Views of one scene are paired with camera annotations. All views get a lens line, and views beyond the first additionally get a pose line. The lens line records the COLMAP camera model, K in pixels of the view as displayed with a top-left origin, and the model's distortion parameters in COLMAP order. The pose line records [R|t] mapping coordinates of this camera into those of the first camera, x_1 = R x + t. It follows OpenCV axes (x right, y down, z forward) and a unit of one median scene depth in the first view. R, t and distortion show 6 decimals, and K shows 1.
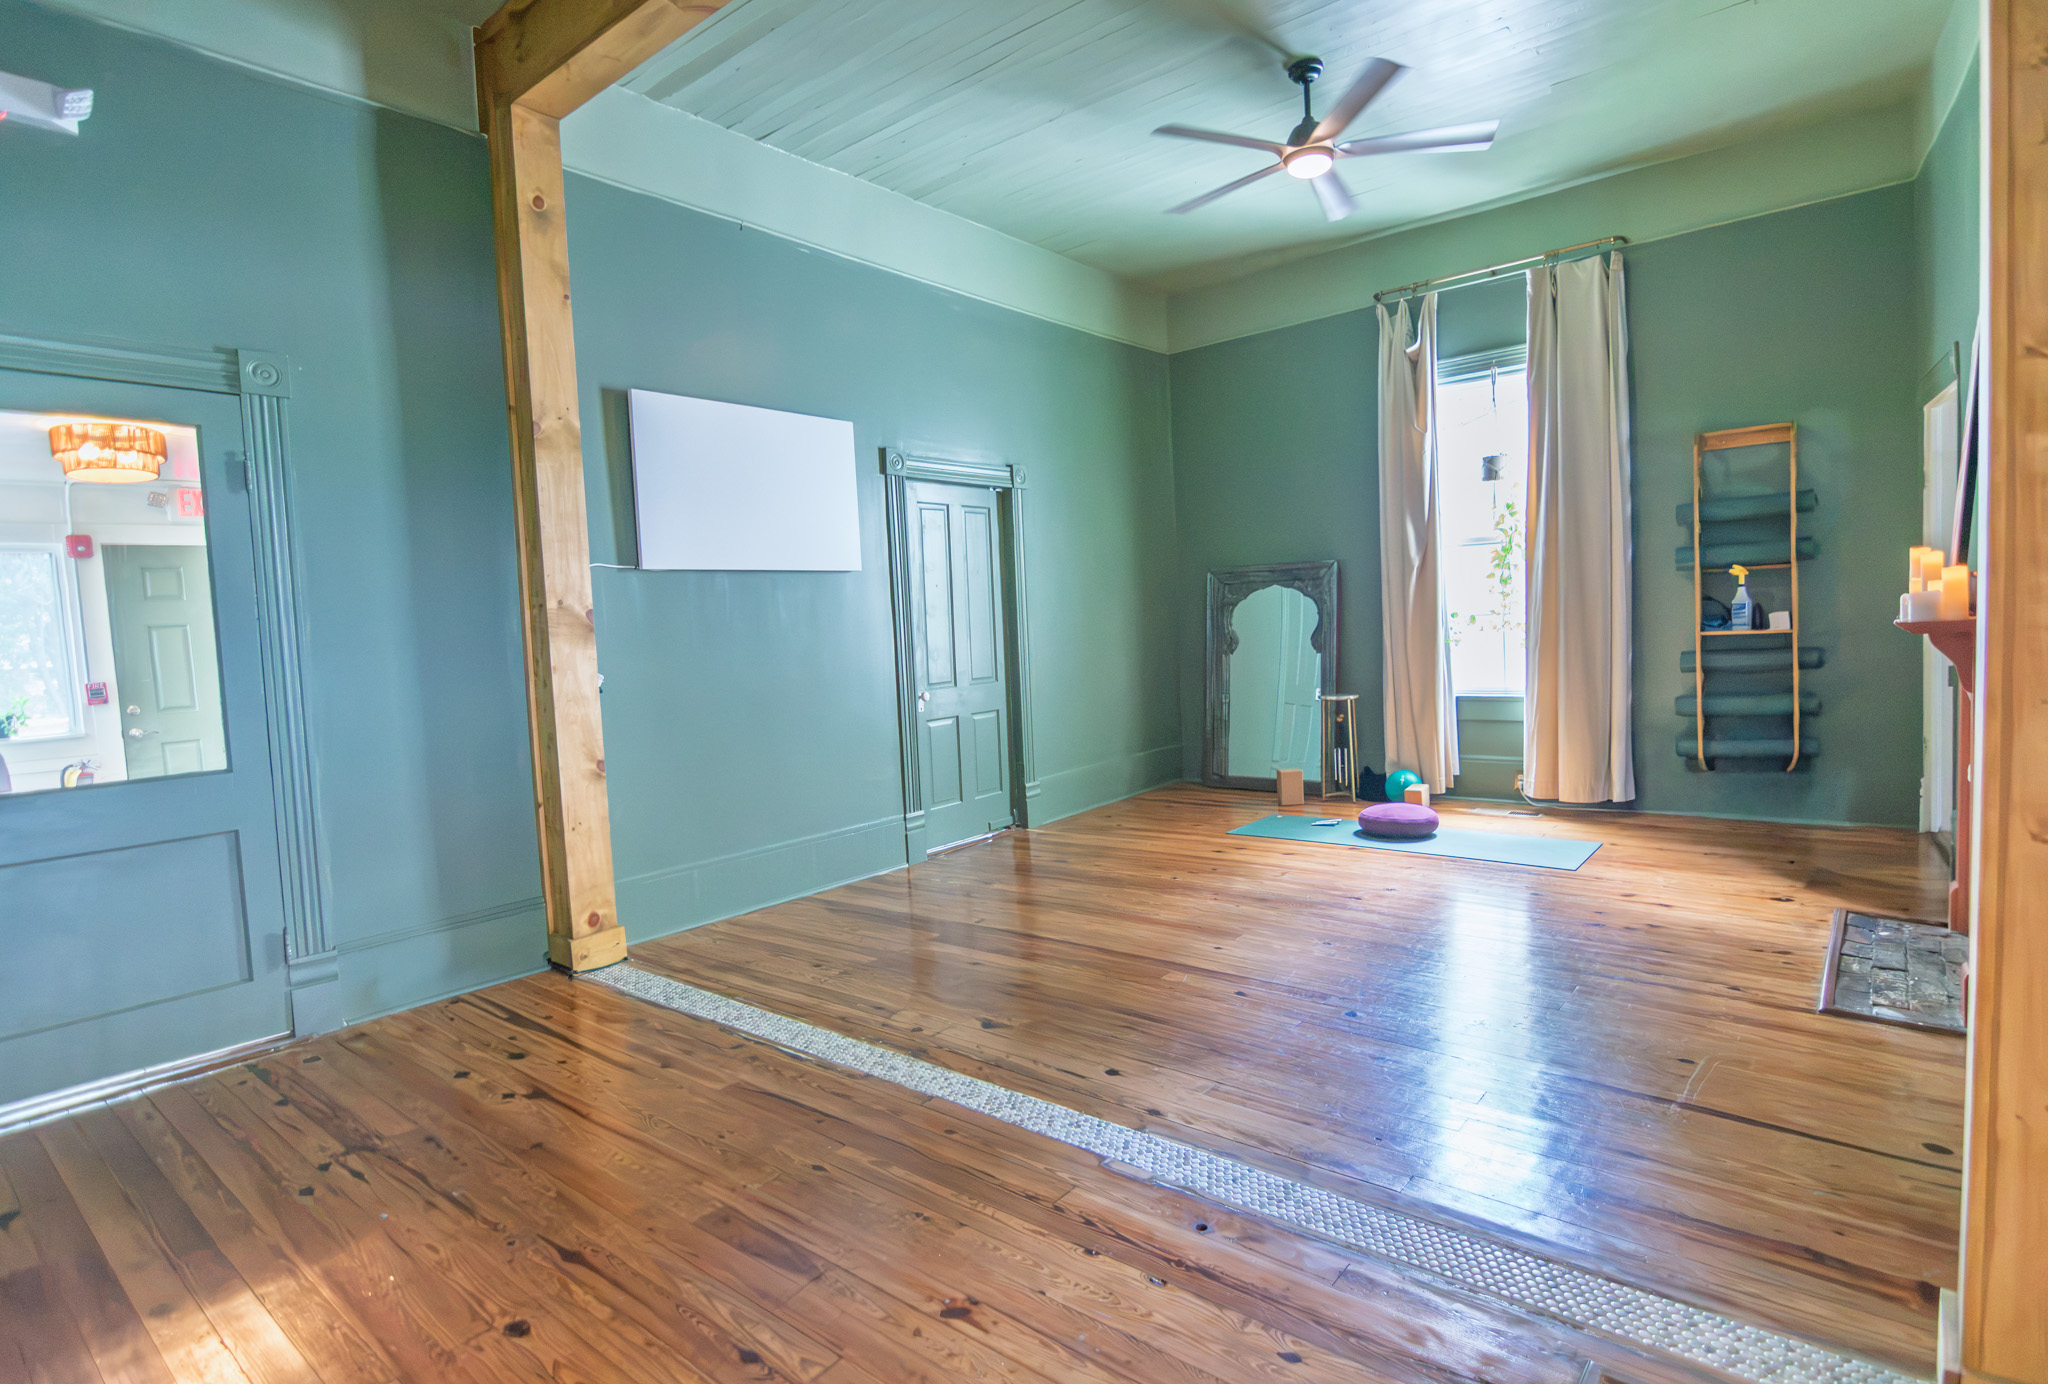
lens RADIAL K [[1032.9, 0, 1058.8], [0, 1032.9, 684.8], [0, 0, 1]] dist [-0.001463, -0.008712]
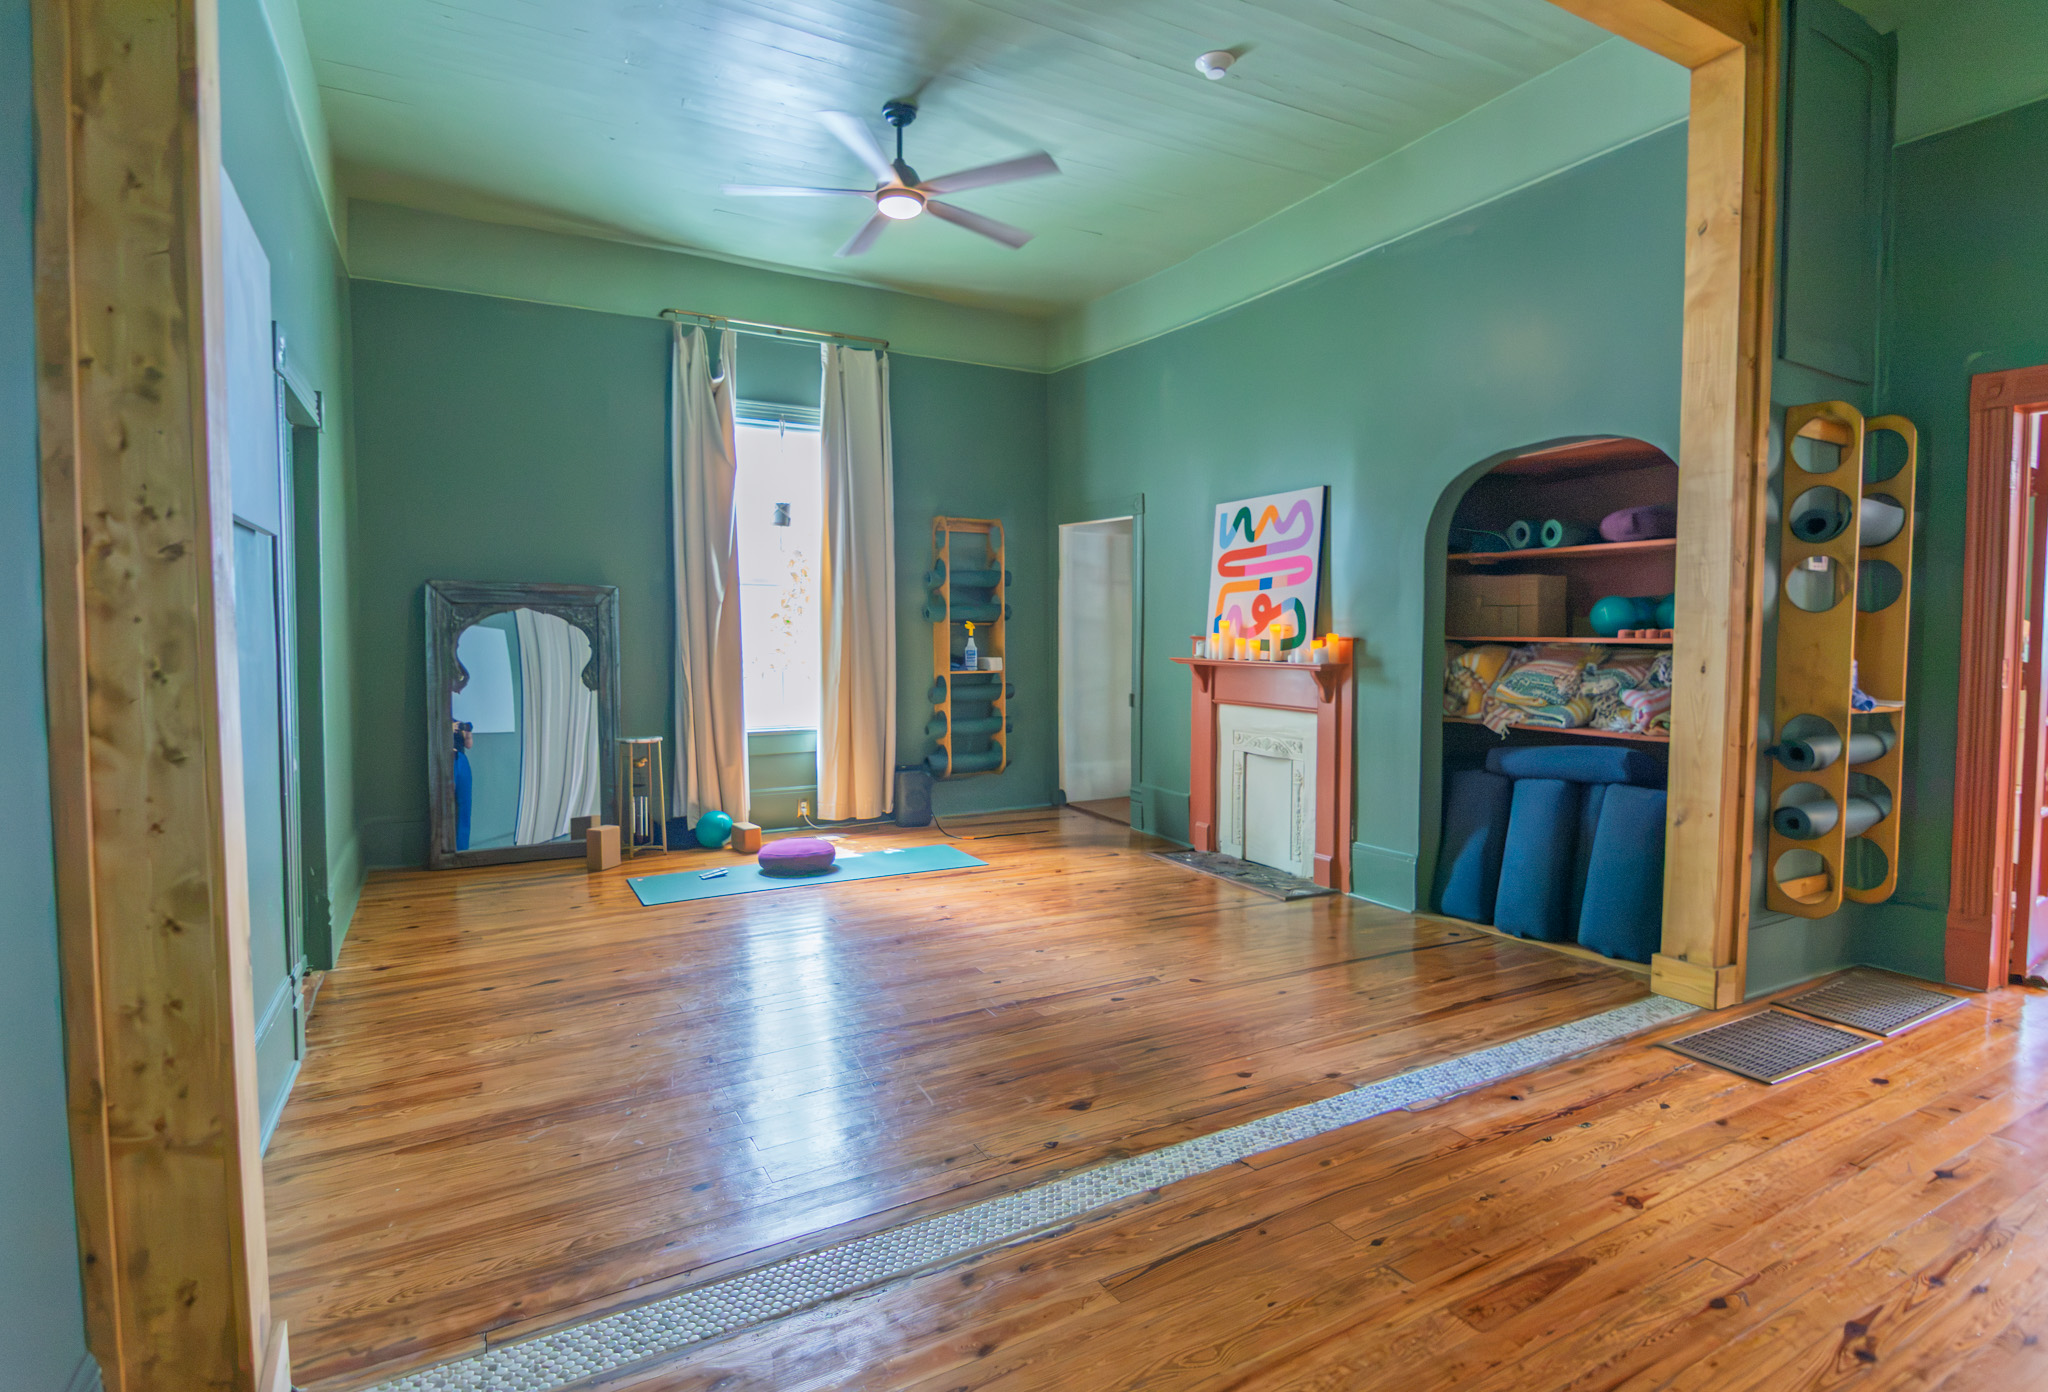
lens RADIAL K [[1032.9, 0, 1058.8], [0, 1032.9, 688.8], [0, 0, 1]] dist [-0.001463, -0.008712]
pose [[0.366902, -0.000353, 0.930259, -0.723343], [0.039905, 0.999085, -0.015359, -0.006590], [-0.929403, 0.042757, 0.366581, 0.561380]]
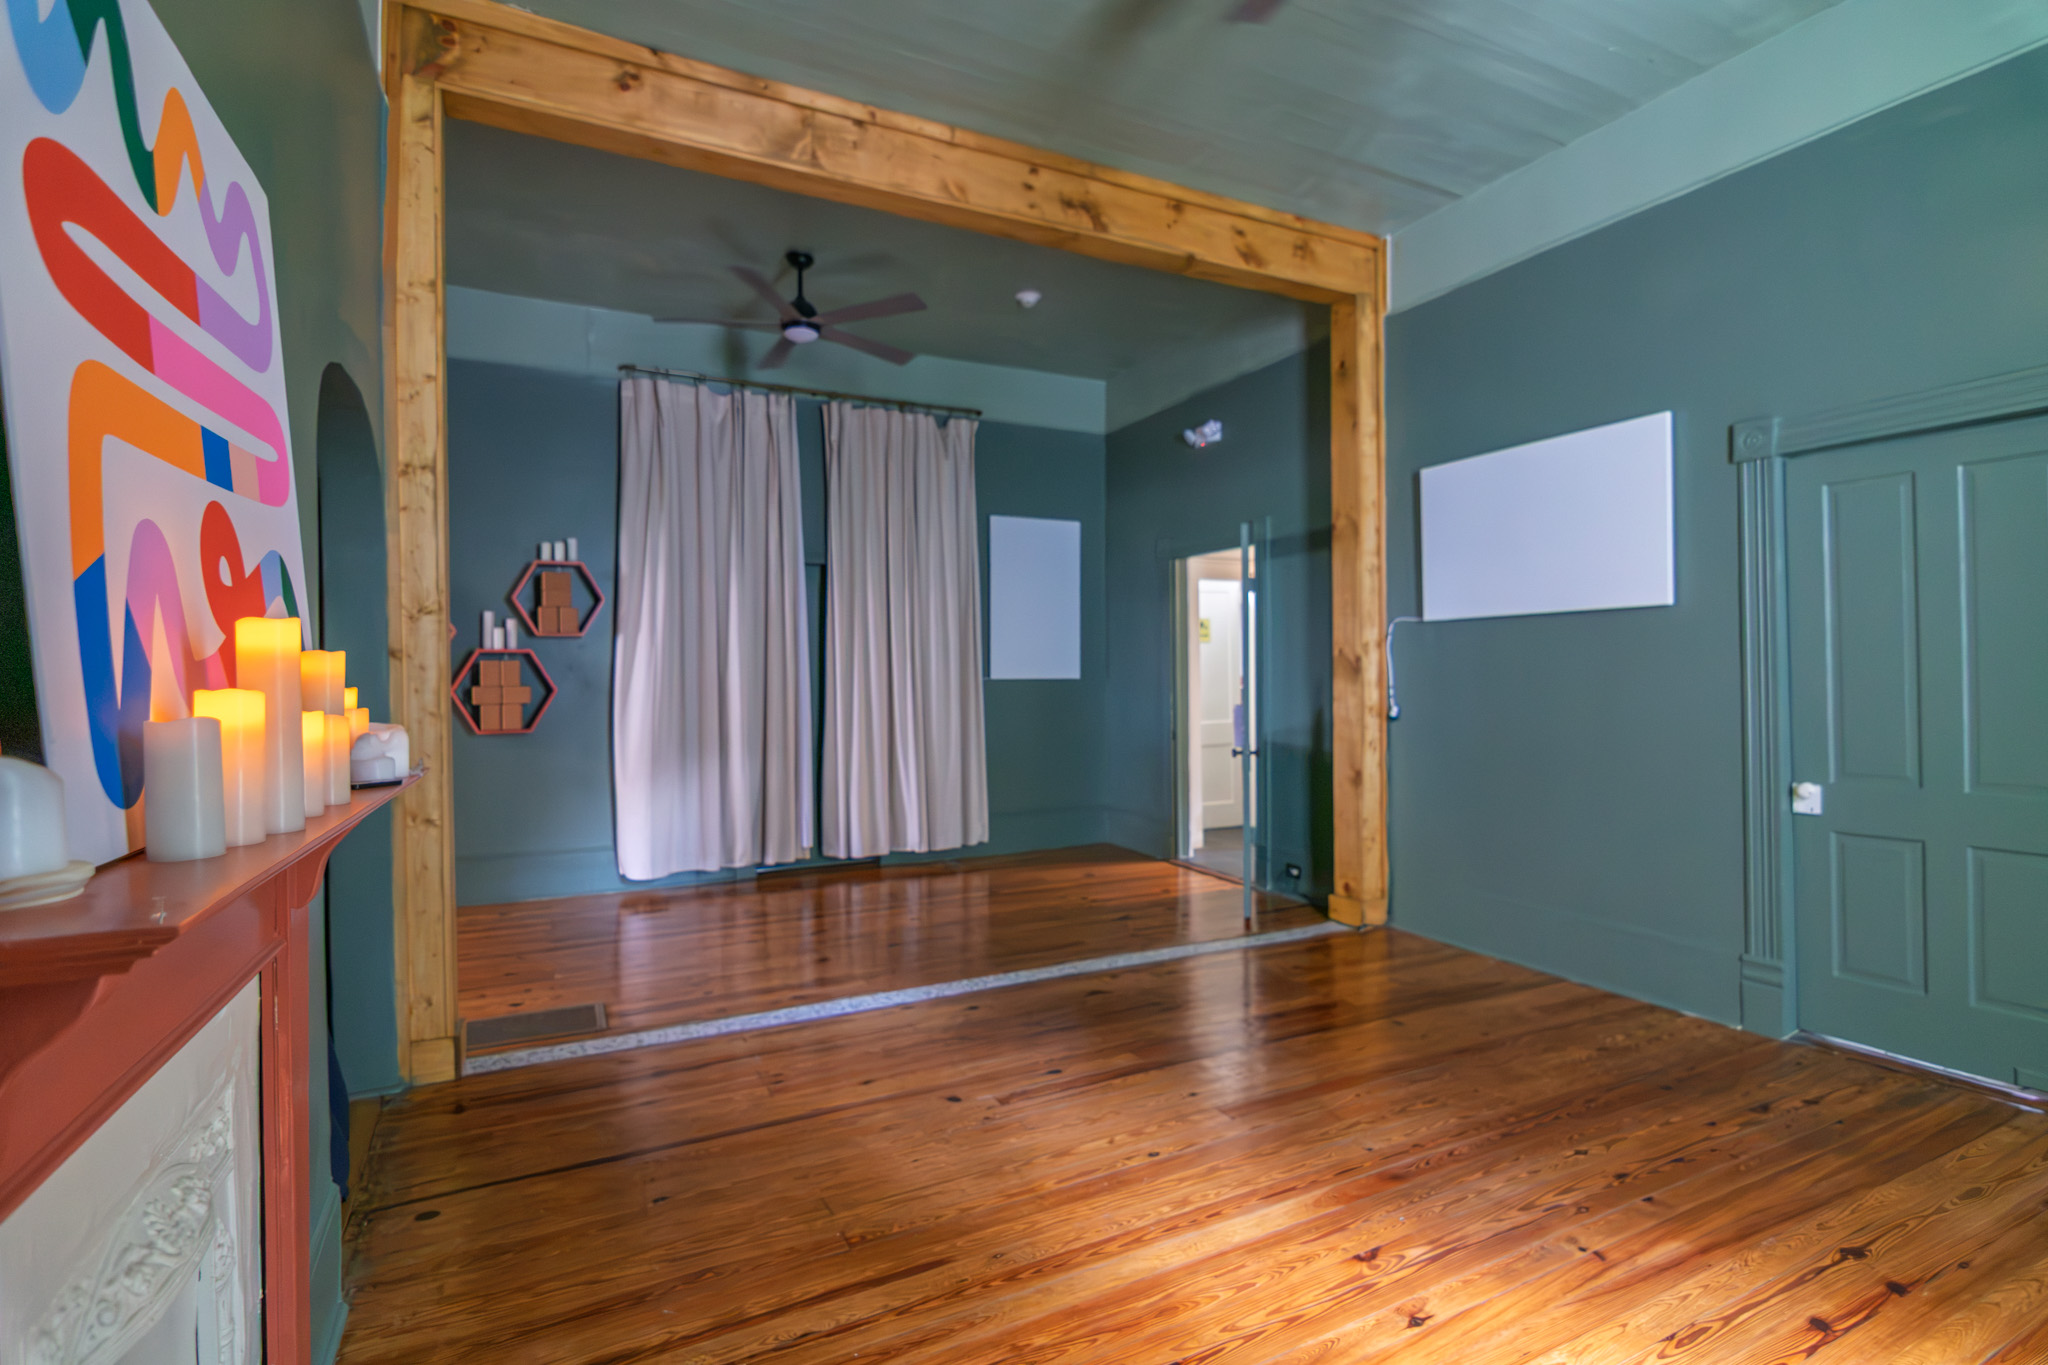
lens RADIAL K [[986.8, 0, 1031.4], [0, 986.8, 676.3], [0, 0, 1]] dist [-0.002763, -0.004658]
pose [[-0.414759, 0.051847, -0.908453, 0.885494], [-0.031067, 0.996986, 0.071083, -0.126709], [0.909401, 0.057705, -0.411898, 1.162781]]
